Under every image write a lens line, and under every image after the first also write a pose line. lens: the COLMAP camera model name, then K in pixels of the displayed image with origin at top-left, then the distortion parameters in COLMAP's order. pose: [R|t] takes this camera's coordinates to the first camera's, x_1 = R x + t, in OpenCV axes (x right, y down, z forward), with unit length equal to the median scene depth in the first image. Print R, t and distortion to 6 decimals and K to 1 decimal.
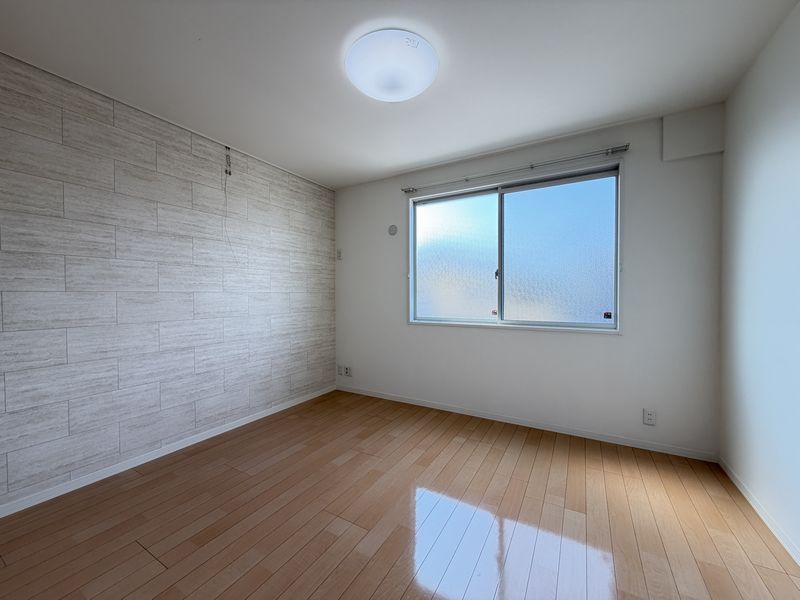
lens RADIAL K [[318.5, 0, 393.7], [0, 318.5, 299.3], [0, 0, 1]] dist [0.001250, 0.000070]
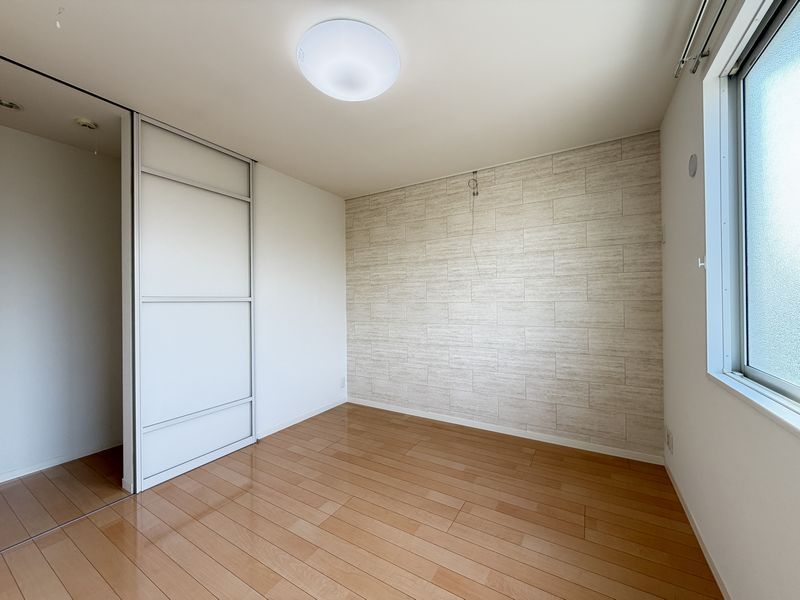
lens RADIAL K [[318.5, 0, 402.6], [0, 318.5, 301.6], [0, 0, 1]] dist [0.001250, 0.000070]
pose [[-0.001118, 0.001465, -0.999998, 0.583101], [-0.005599, 0.999983, 0.001472, -0.024450], [0.999984, 0.005600, -0.001110, 0.745460]]
